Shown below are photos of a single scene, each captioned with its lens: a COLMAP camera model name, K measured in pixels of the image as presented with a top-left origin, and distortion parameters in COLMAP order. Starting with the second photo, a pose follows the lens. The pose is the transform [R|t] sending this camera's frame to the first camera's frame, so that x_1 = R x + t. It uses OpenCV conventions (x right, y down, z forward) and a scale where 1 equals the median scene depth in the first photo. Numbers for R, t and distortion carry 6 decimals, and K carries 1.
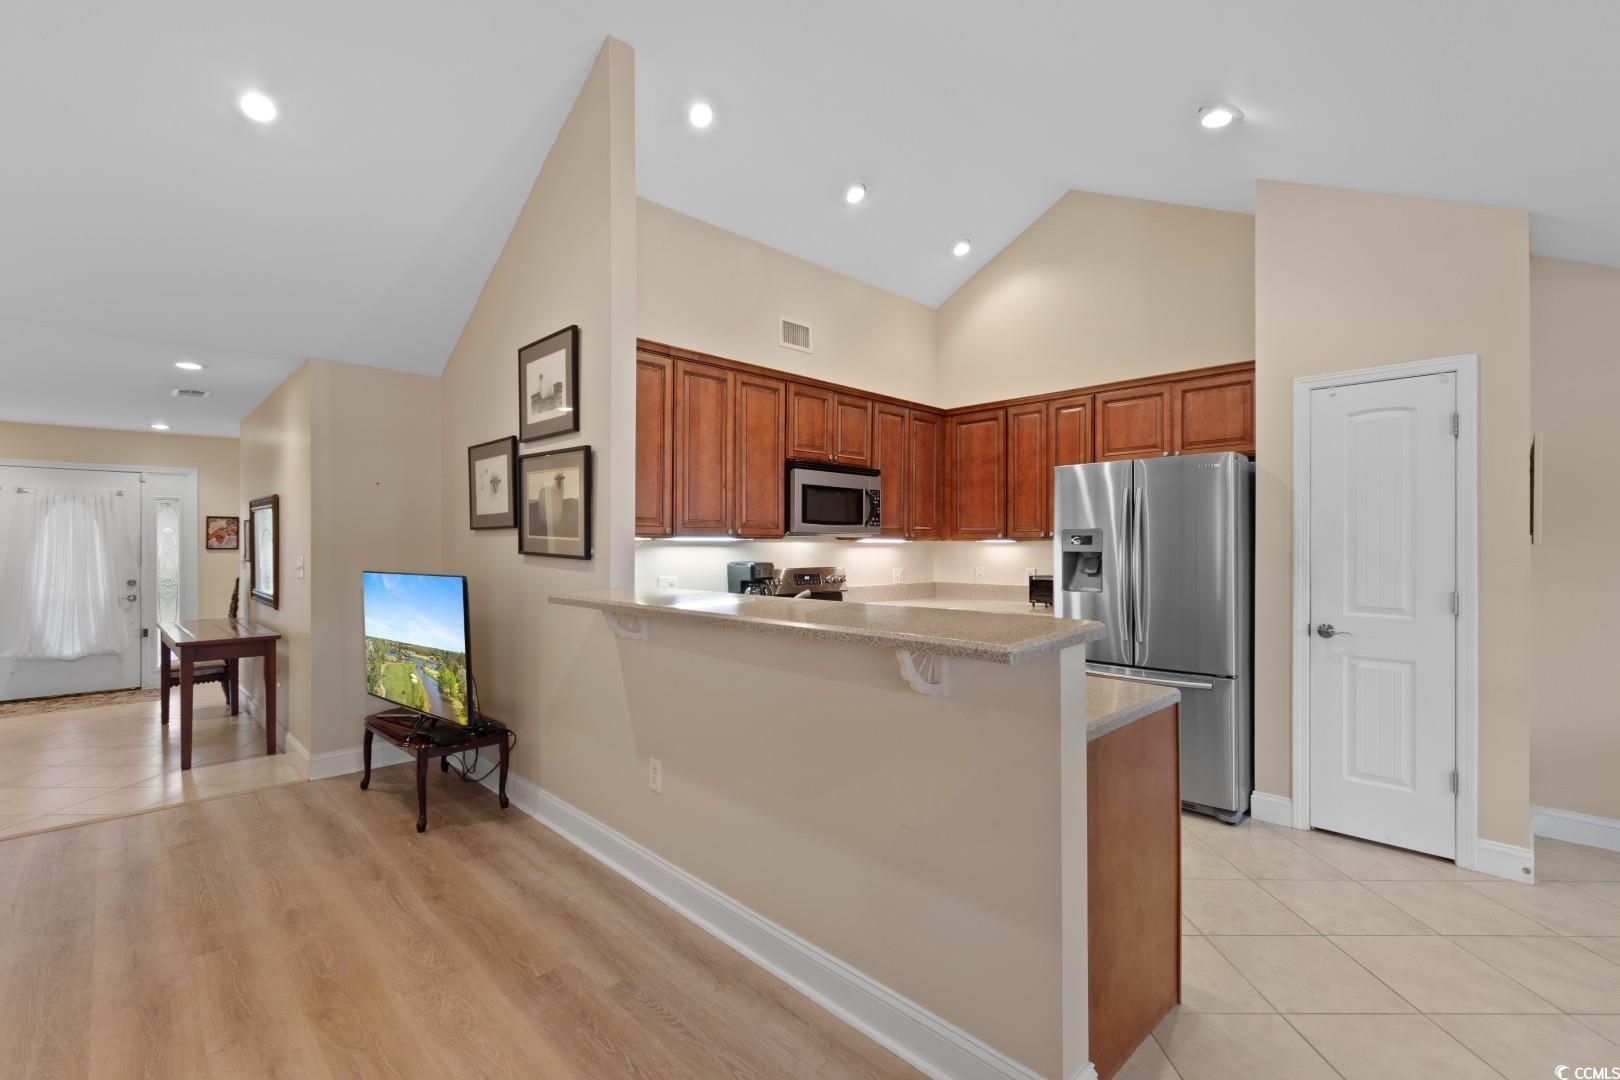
lens RADIAL K [[717.7, 0, 811.4], [0, 717.7, 543.8], [0, 0, 1]] dist [0.004753, -0.001955]
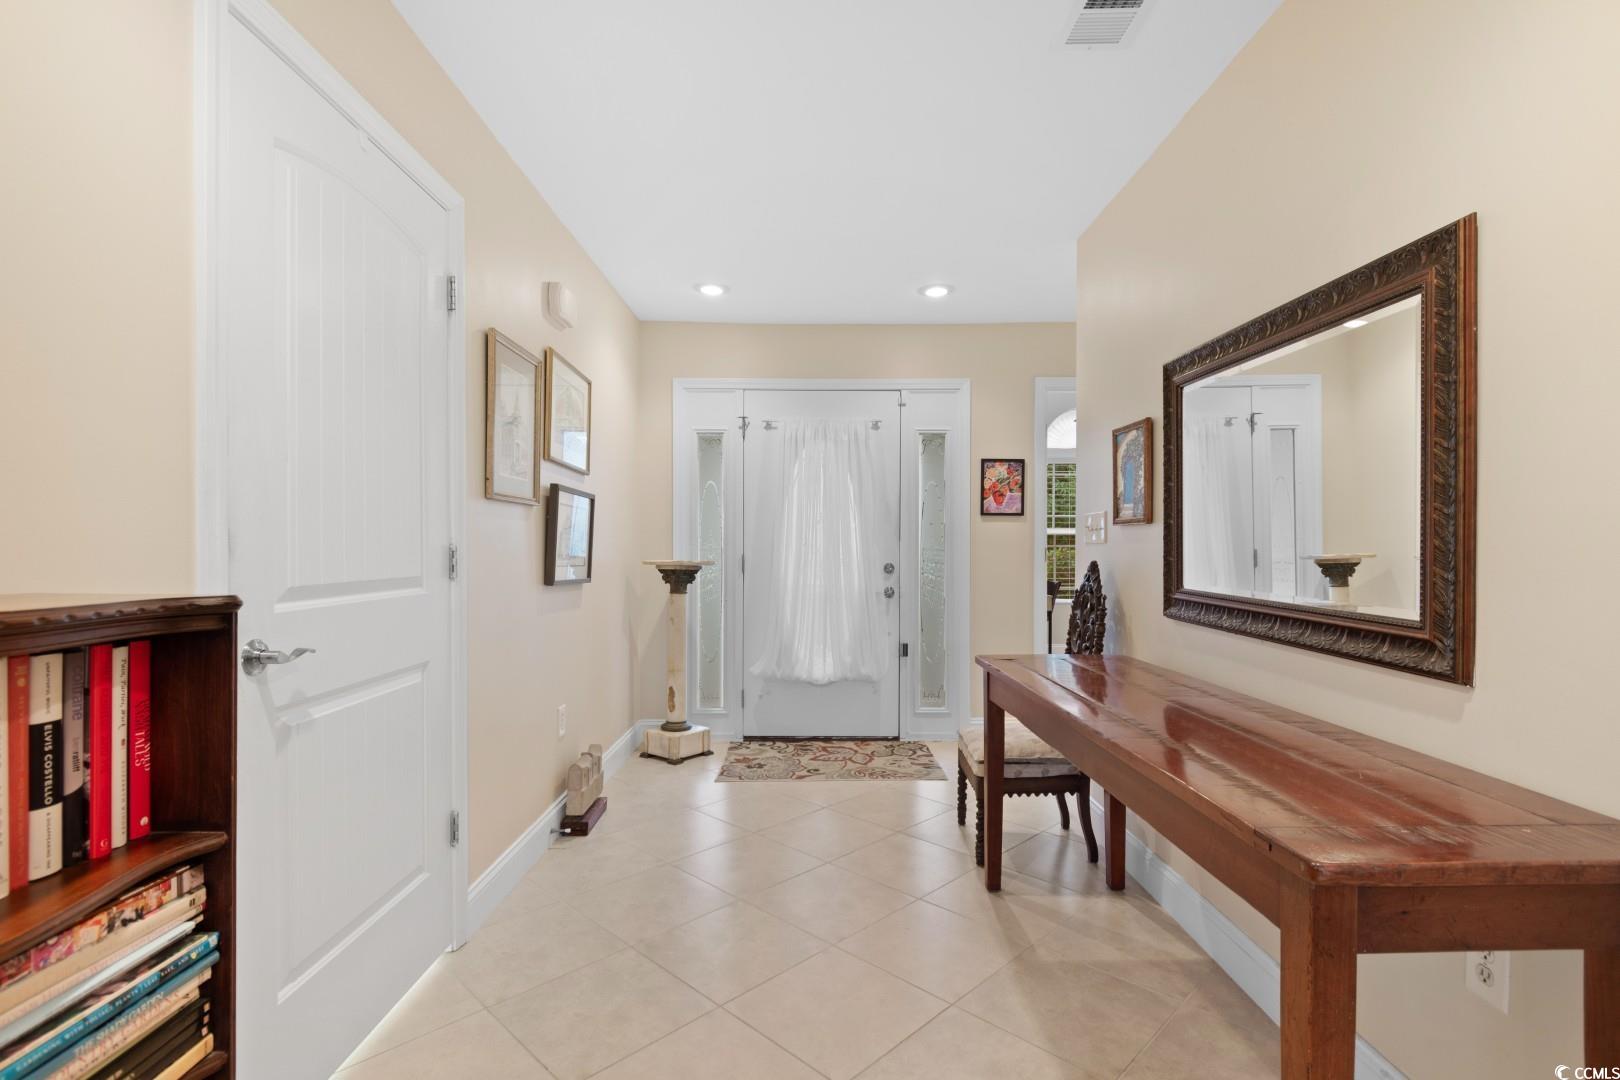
lens RADIAL K [[782.9, 0, 813.4], [0, 782.9, 539.9], [0, 0, 1]] dist [0.006026, -0.002622]
pose [[0.706623, -0.001707, -0.707588, -0.831117], [-0.000286, 0.999996, -0.002698, 0.051140], [0.707590, 0.002109, 0.706620, 0.771271]]
